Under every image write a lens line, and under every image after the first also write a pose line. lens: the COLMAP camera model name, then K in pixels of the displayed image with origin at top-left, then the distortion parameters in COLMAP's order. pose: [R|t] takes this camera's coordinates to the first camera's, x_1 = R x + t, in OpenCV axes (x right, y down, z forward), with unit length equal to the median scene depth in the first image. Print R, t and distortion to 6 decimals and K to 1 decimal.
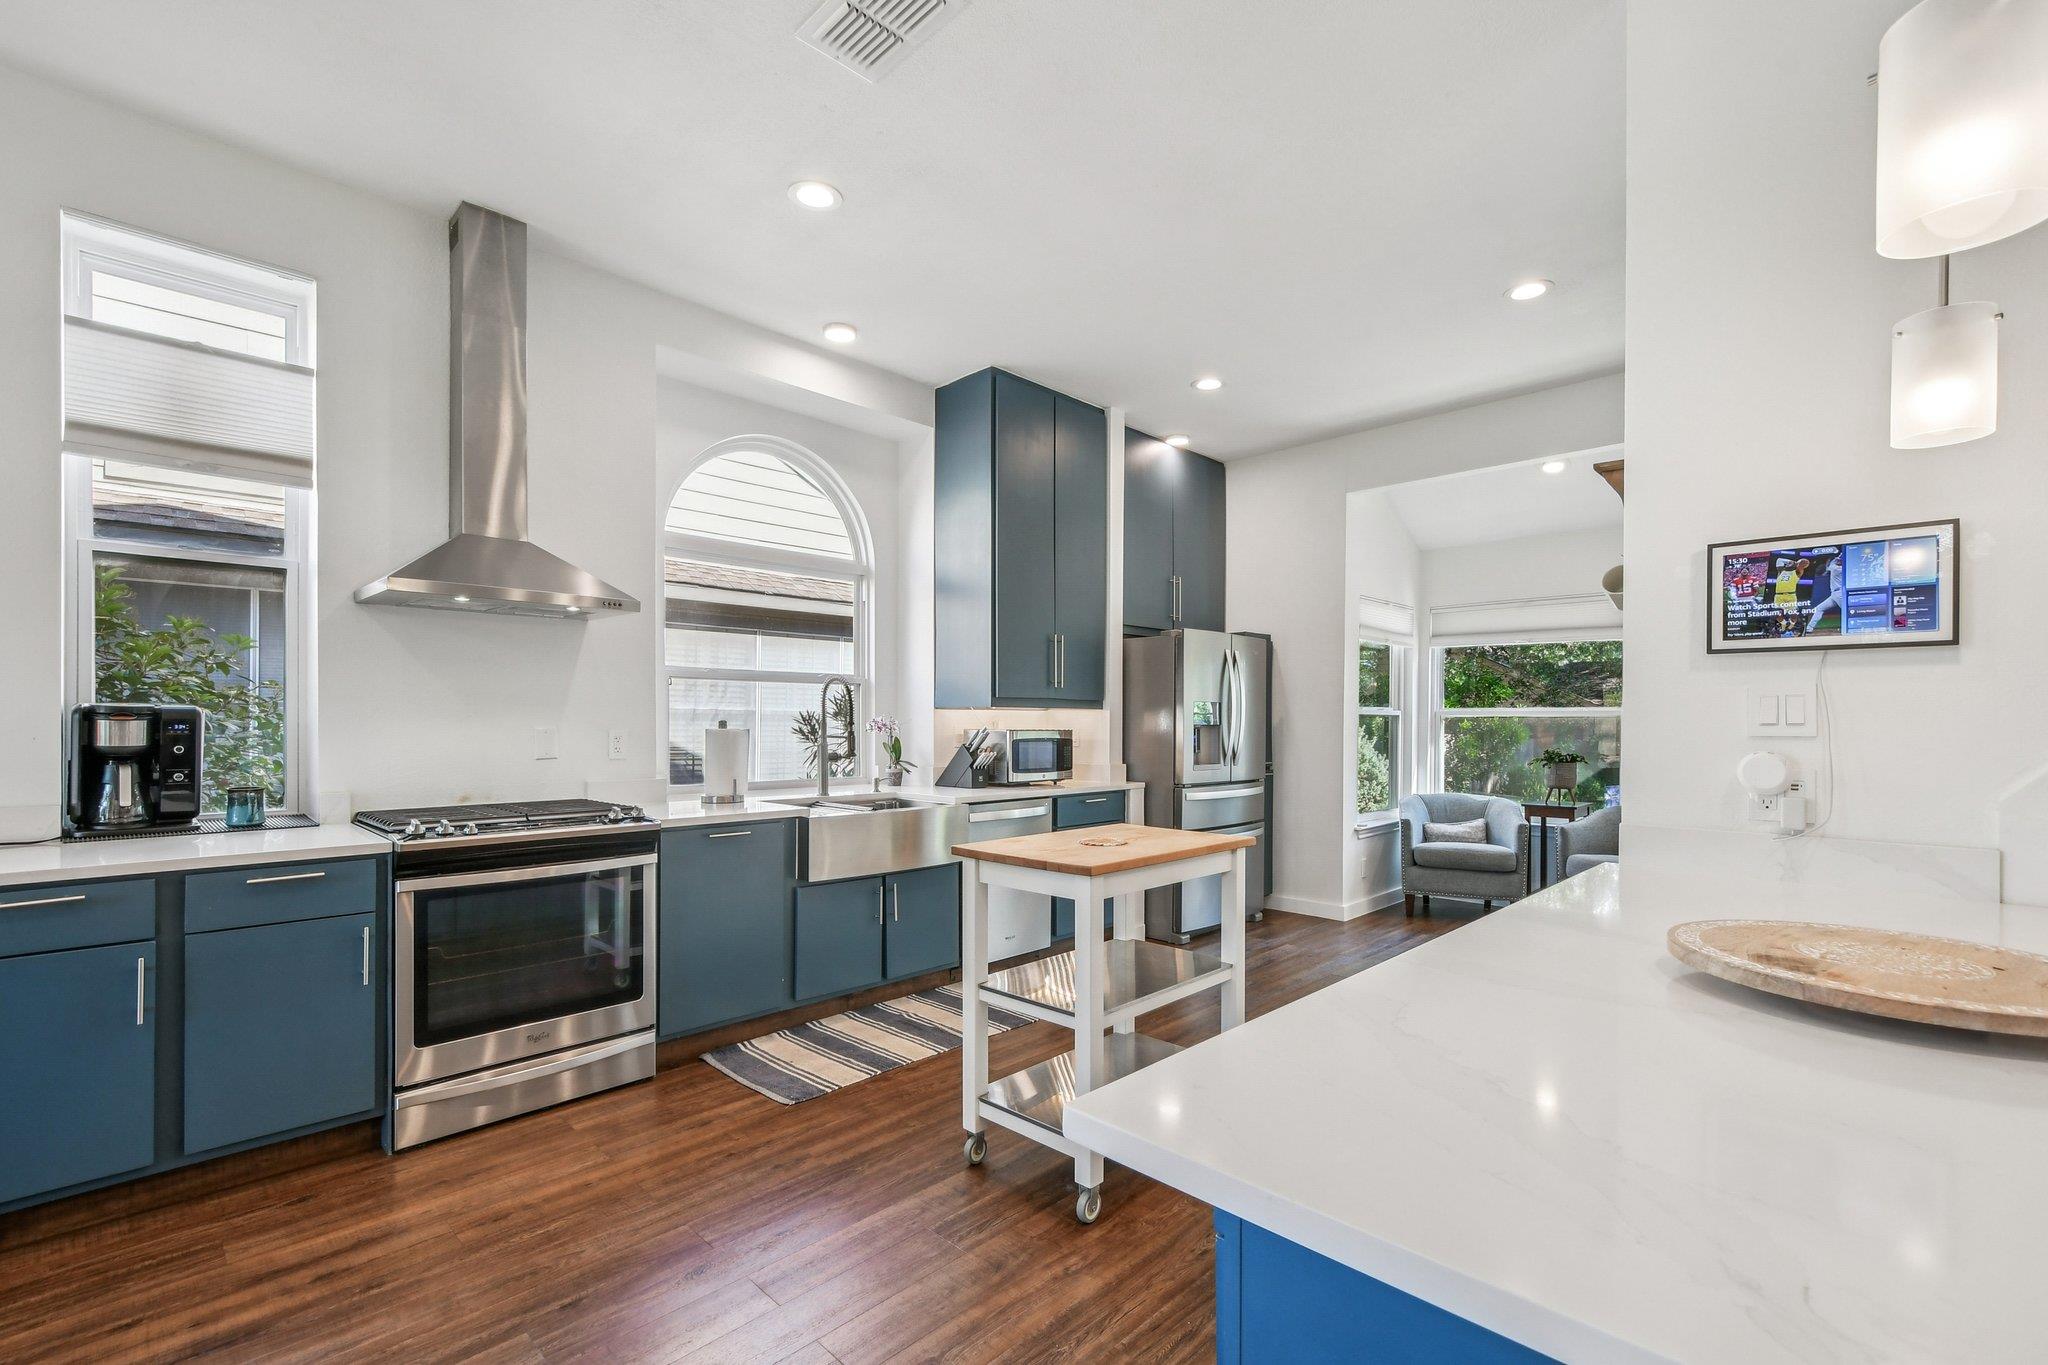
lens RADIAL K [[895.3, 0, 1013.7], [0, 895.3, 723.2], [0, 0, 1]] dist [0.002297, -0.000056]
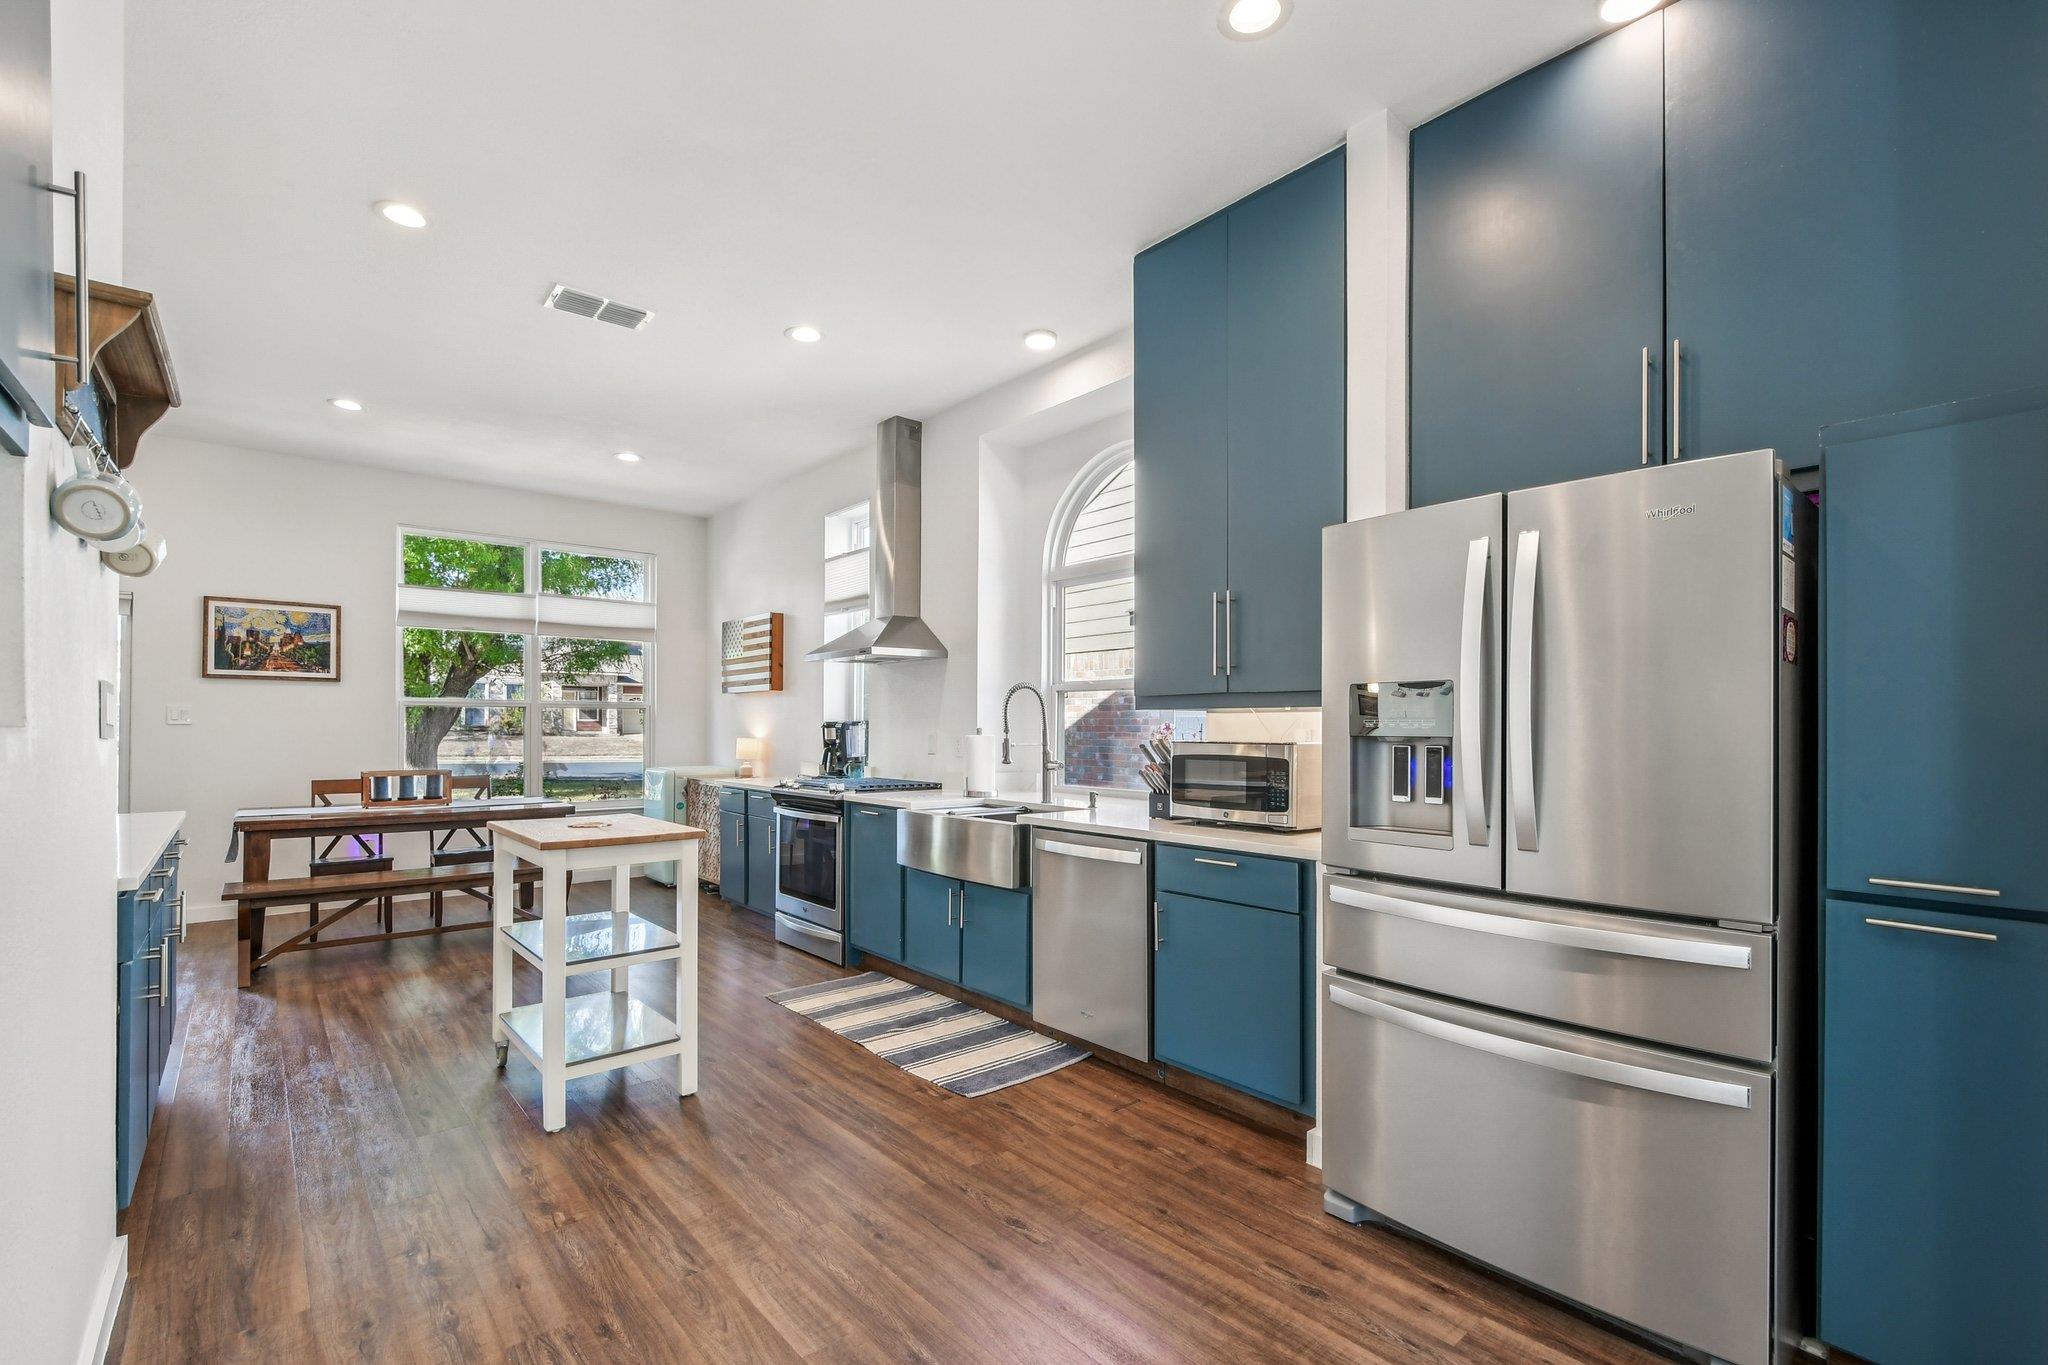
lens RADIAL K [[901.3, 0, 1013.9], [0, 901.3, 713.9], [0, 0, 1]] dist [-0.000846, -0.001696]
pose [[-0.083260, -0.017418, -0.996376, 0.930599], [-0.005057, 0.999842, -0.017056, -0.001704], [0.996515, 0.003618, -0.083335, 1.211946]]
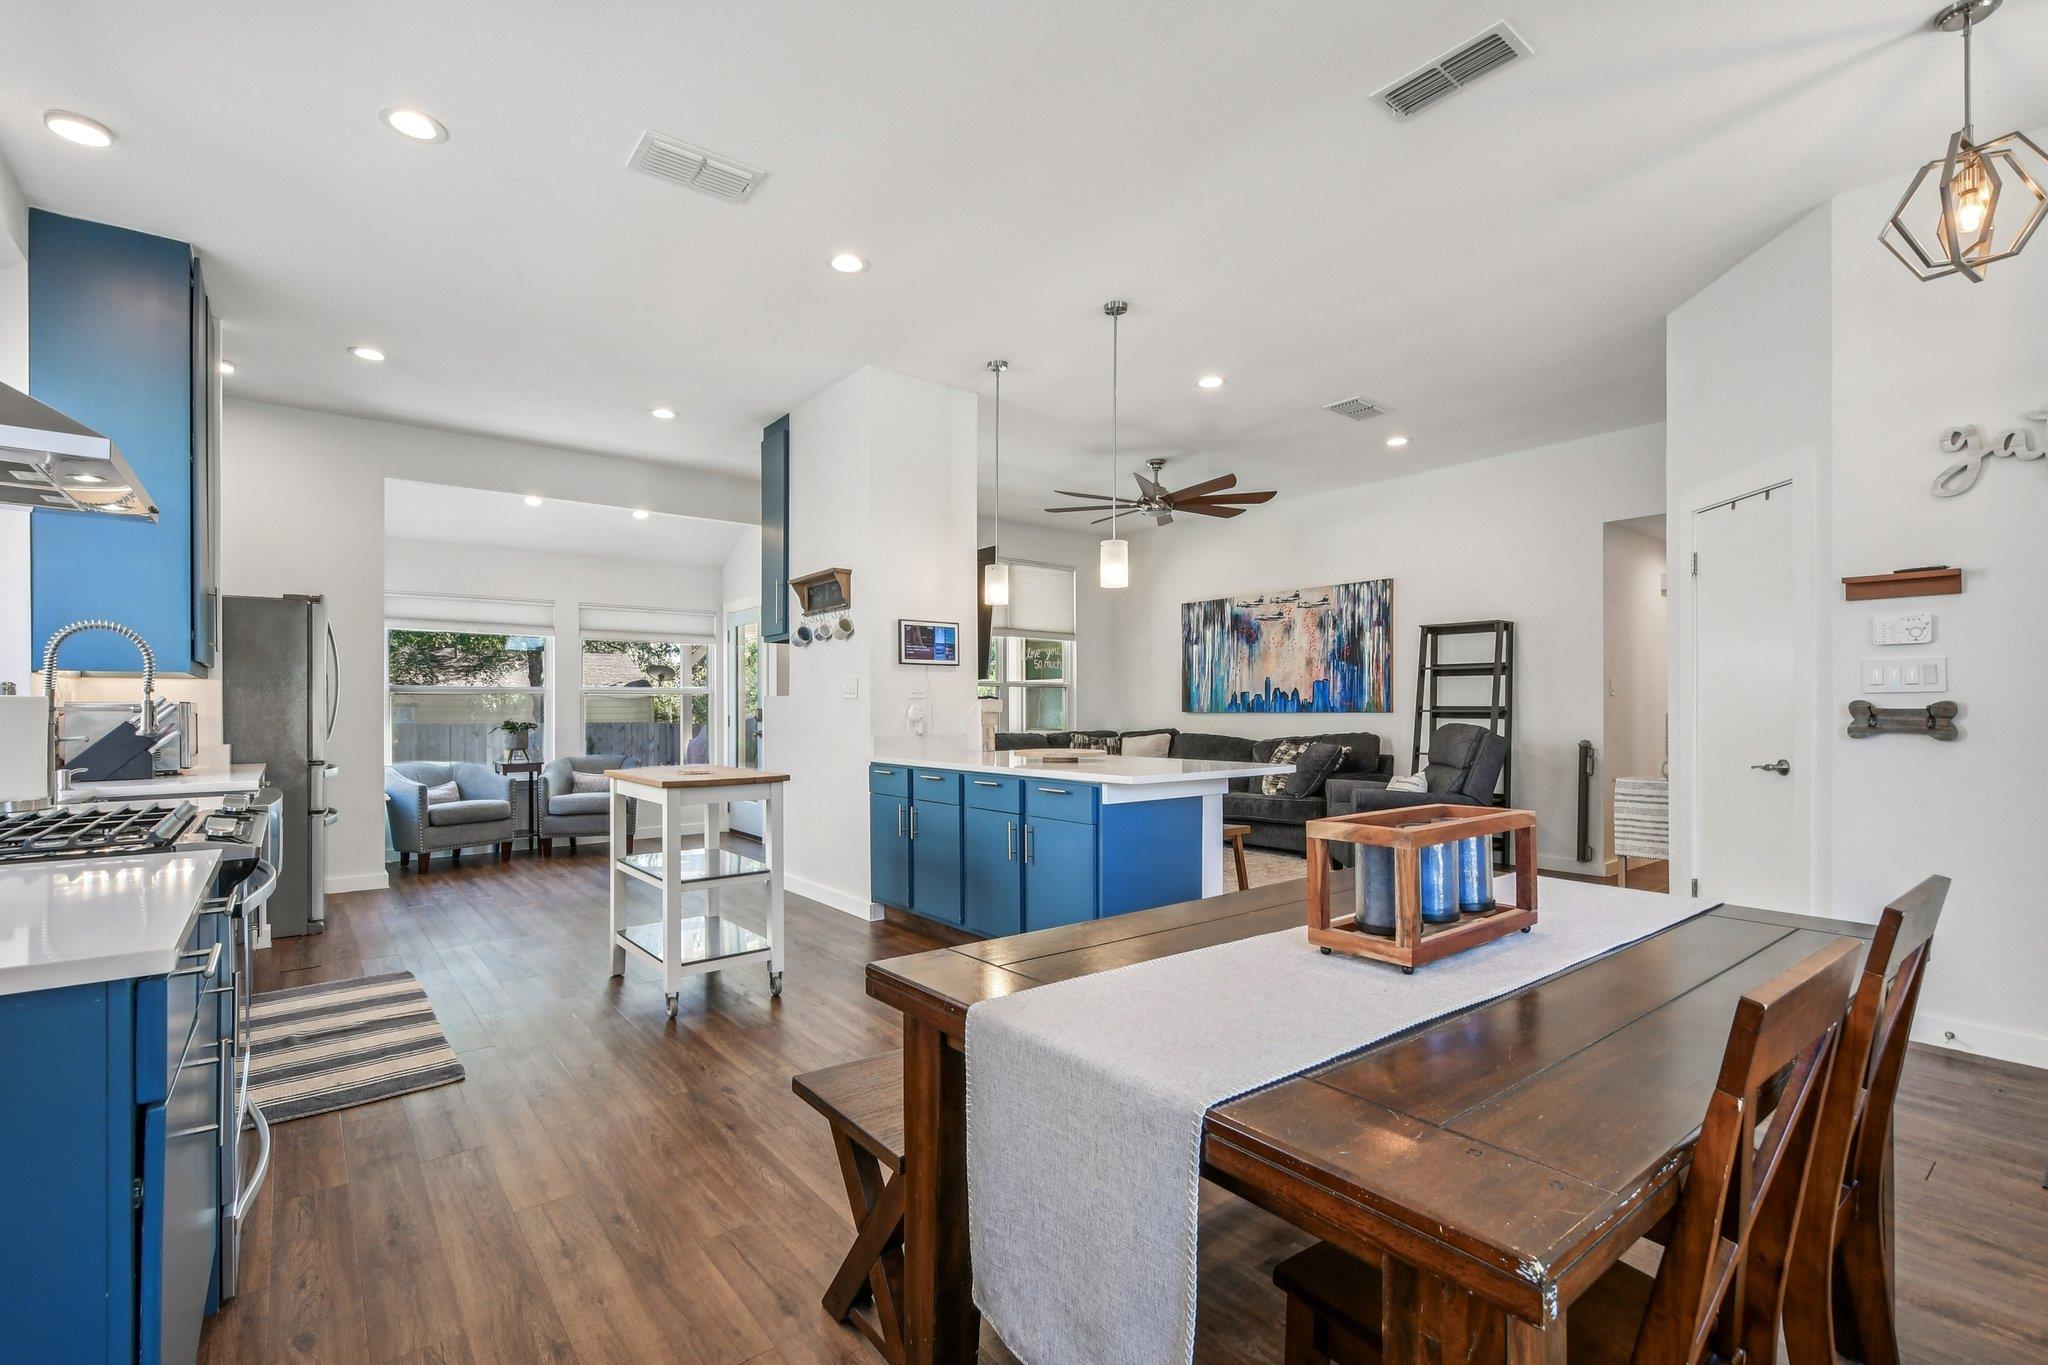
lens RADIAL K [[902.3, 0, 1022.6], [0, 902.3, 703.2], [0, 0, 1]] dist [0.002143, 0.000071]
pose [[0.118184, -0.001192, 0.992991, -0.921112], [0.007571, 0.999971, 0.000299, 0.017574], [-0.992963, 0.007482, 0.118190, 0.219932]]
